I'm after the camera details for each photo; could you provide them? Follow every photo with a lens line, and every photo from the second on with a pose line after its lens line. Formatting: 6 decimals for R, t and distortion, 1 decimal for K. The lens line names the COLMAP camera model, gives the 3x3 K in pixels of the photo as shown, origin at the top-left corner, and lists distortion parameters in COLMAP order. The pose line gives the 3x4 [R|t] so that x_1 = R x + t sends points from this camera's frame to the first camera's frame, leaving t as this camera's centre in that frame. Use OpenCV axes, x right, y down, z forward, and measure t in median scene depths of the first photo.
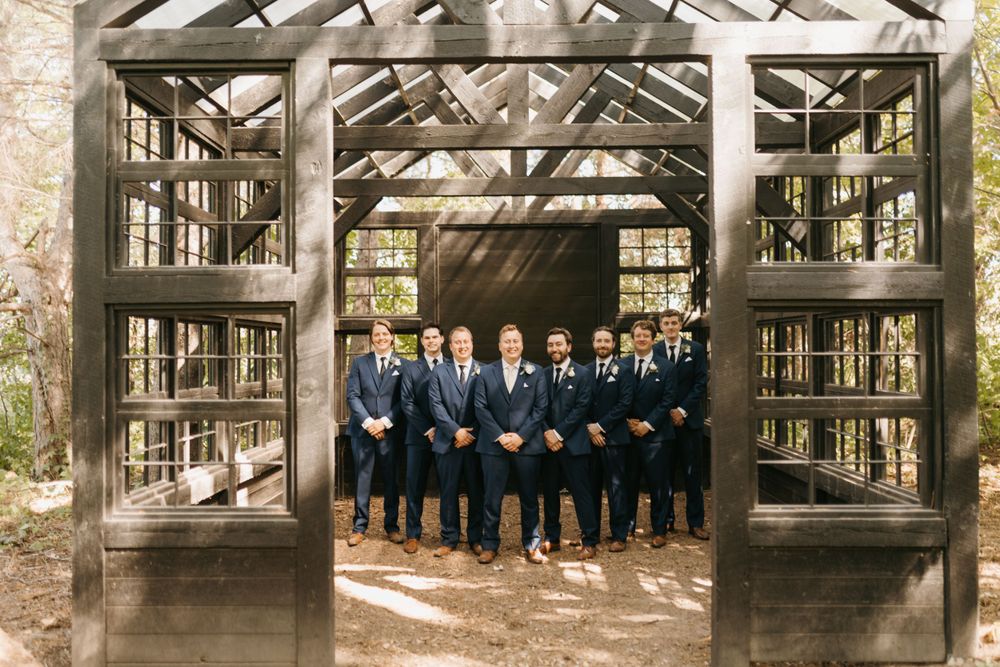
lens RADIAL K [[940.7, 0, 504.3], [0, 940.7, 332.0], [0, 0, 1]] dist [-0.001138, 0.000000]
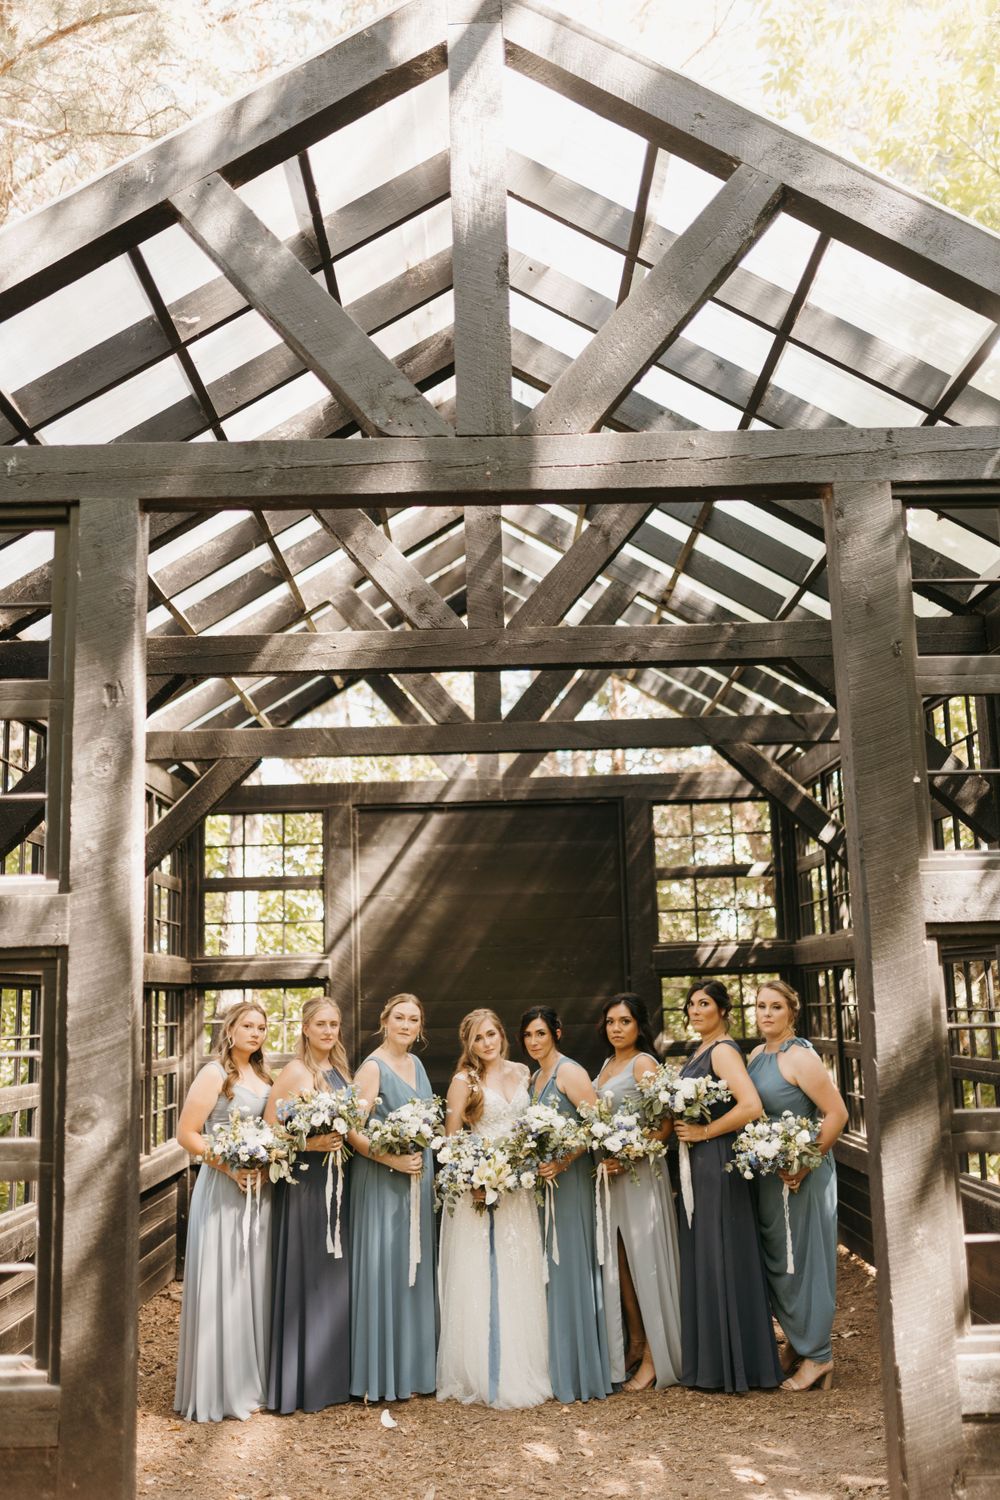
lens RADIAL K [[1411.0, 0, 509.7], [0, 1411.0, 752.4], [0, 0, 1]] dist [-0.001138, 0.000000]
pose [[0.999328, -0.018044, 0.031904, 0.000298], [0.022693, 0.988127, -0.151956, -0.011650], [-0.028783, 0.152578, 0.987872, 0.169825]]
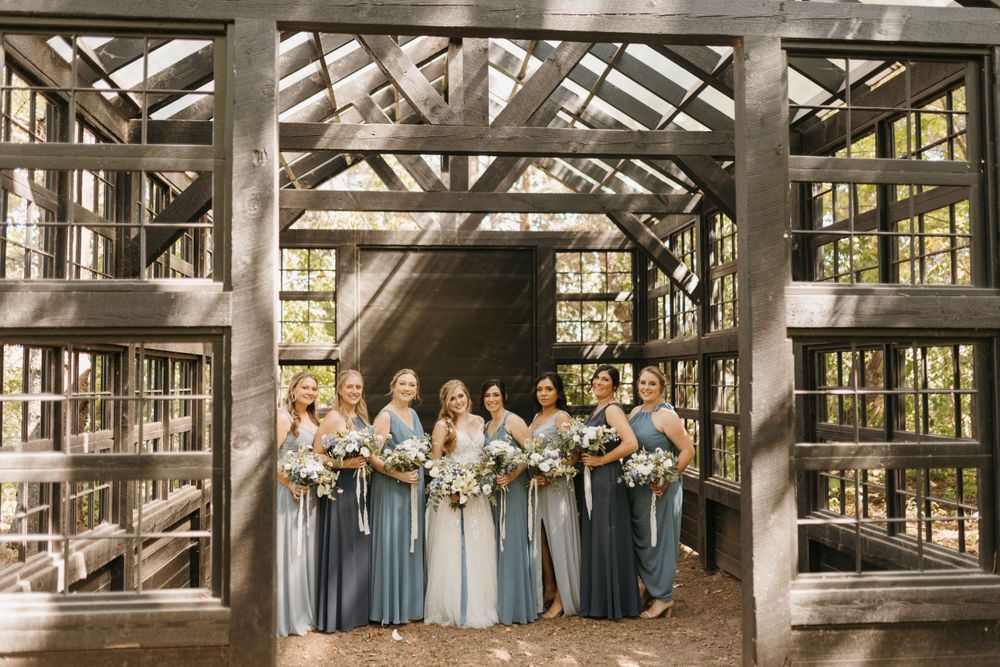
lens RADIAL K [[940.7, 0, 504.9], [0, 940.7, 330.9], [0, 0, 1]] dist [-0.001138, 0.000000]
pose [[0.992856, 0.005606, 0.119187, -0.074750], [-0.001758, 0.999474, -0.032371, -0.003246], [-0.119306, 0.031930, 0.992344, 0.166477]]
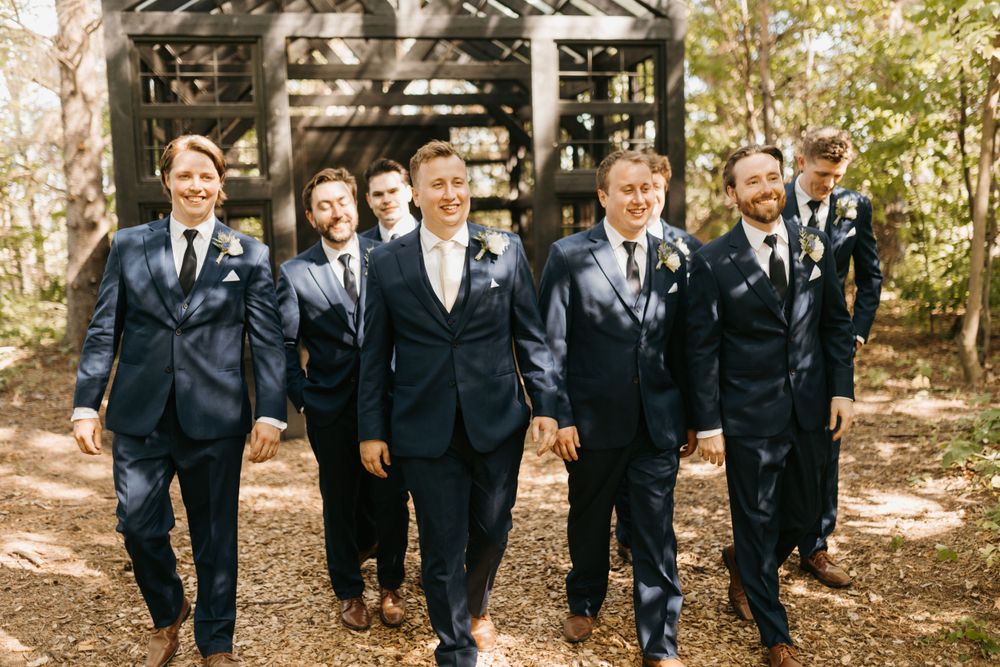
lens RADIAL K [[940.7, 0, 495.5], [0, 940.7, 327.4], [0, 0, 1]] dist [-0.001138, 0.000000]
pose [[0.980084, -0.044973, 0.193424, -0.141651], [0.020741, 0.991874, 0.125523, -0.007771], [-0.197497, -0.119012, 0.973052, -0.494800]]
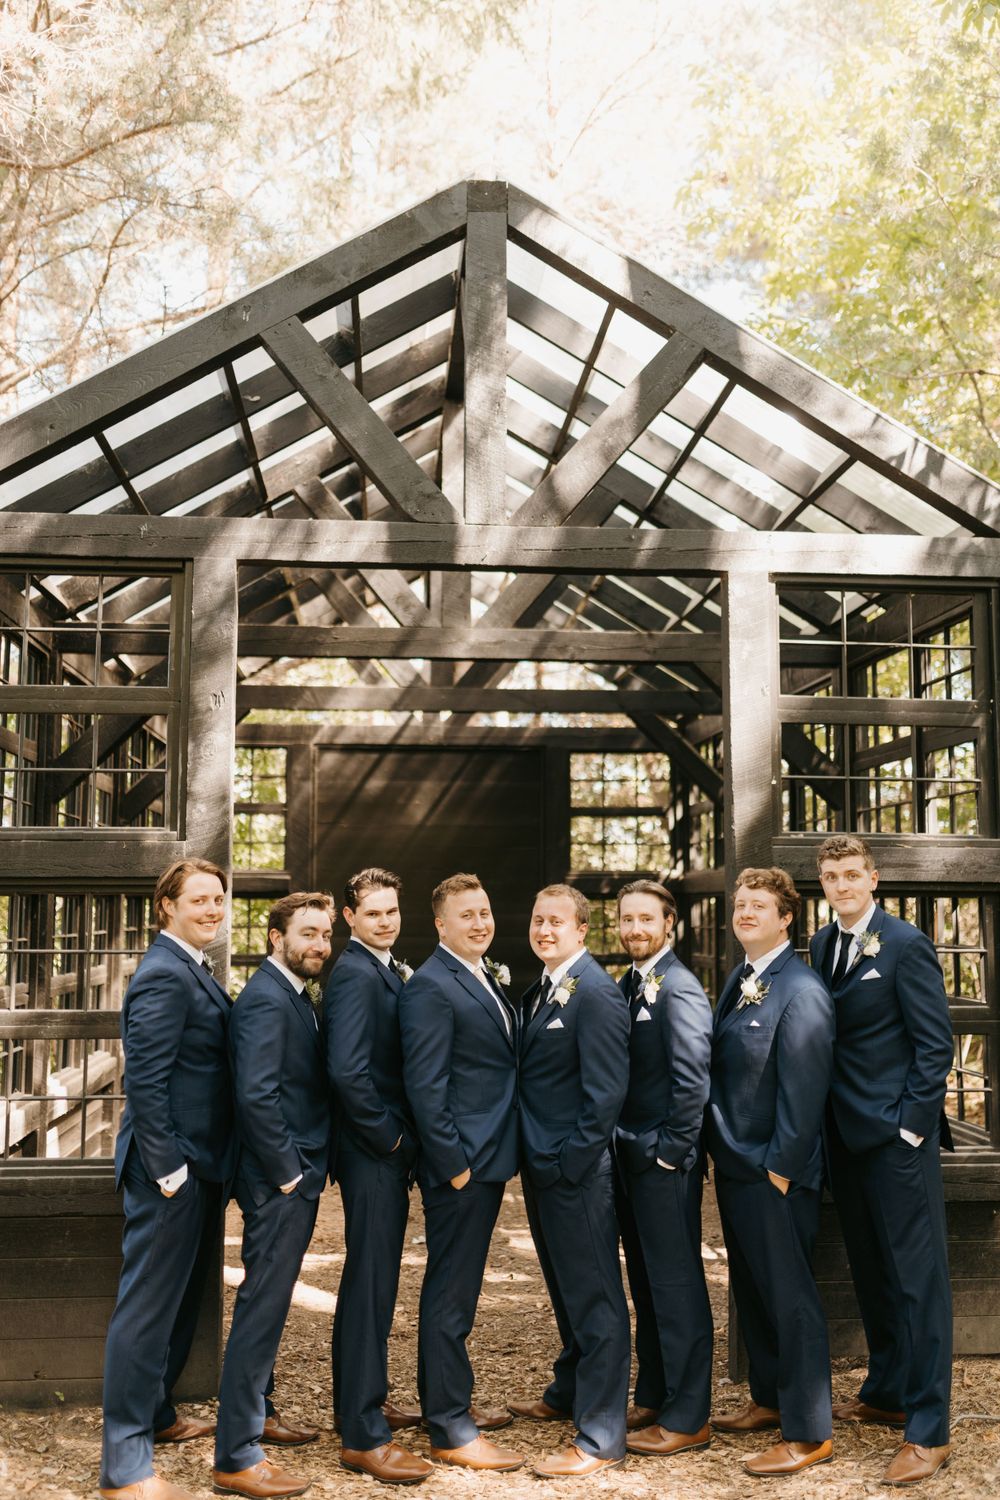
lens RADIAL K [[1411.0, 0, 506.5], [0, 1411.0, 754.8], [0, 0, 1]] dist [-0.001138, 0.000000]
pose [[0.994717, 0.018014, 0.101058, -0.068798], [-0.009249, 0.996206, -0.086535, -0.029250], [-0.102233, 0.085143, 0.991110, -0.123475]]
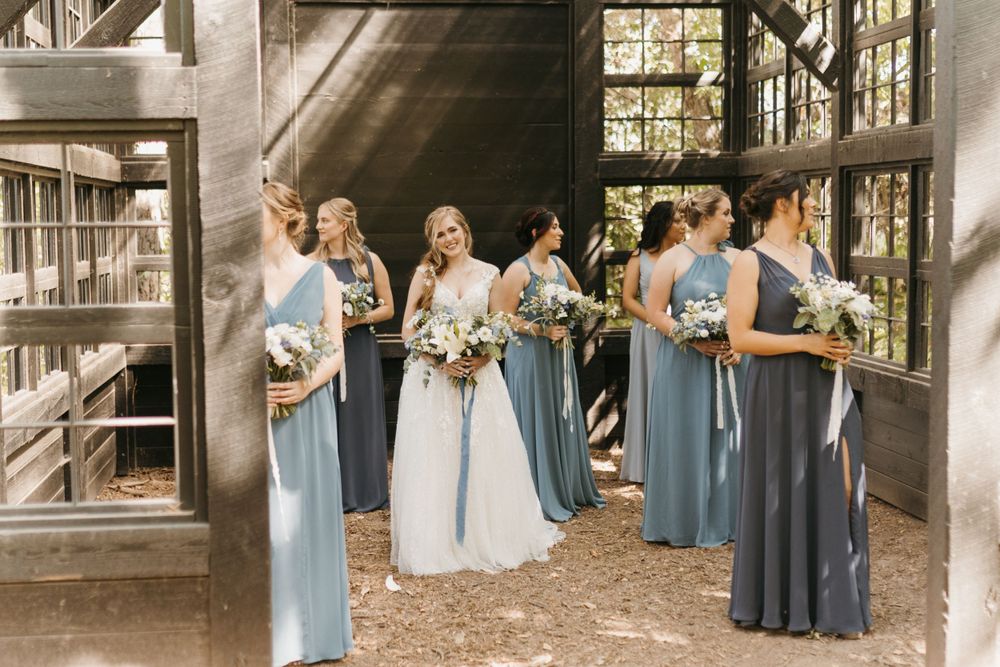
lens RADIAL K [[1514.0, 0, 505.2], [0, 1514.0, 330.6], [0, 0, 1]] dist [0.020827, 0.000000]
pose [[0.990444, -0.015689, 0.137022, -0.141391], [0.002977, 0.995709, 0.092488, 0.006559], [-0.137886, -0.091196, 0.986241, 0.104187]]
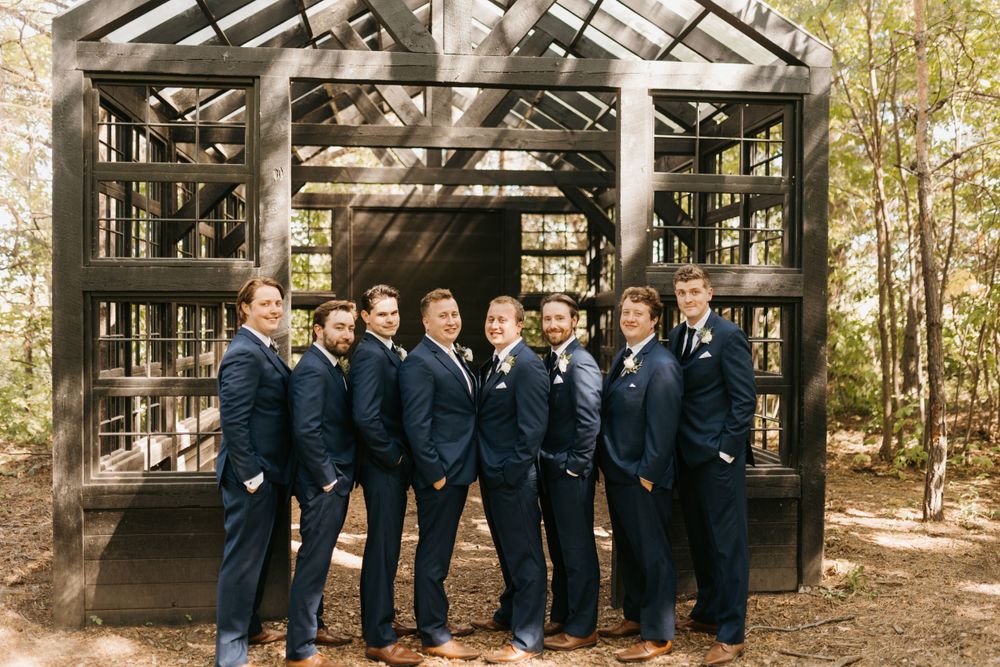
lens RADIAL K [[940.7, 0, 501.8], [0, 940.7, 333.8], [0, 0, 1]] dist [-0.001138, 0.000000]
pose [[0.992749, 0.007816, 0.119950, -0.055891], [-0.012234, 0.999272, 0.036139, -0.021902], [-0.119580, -0.037345, 0.992122, -0.138791]]
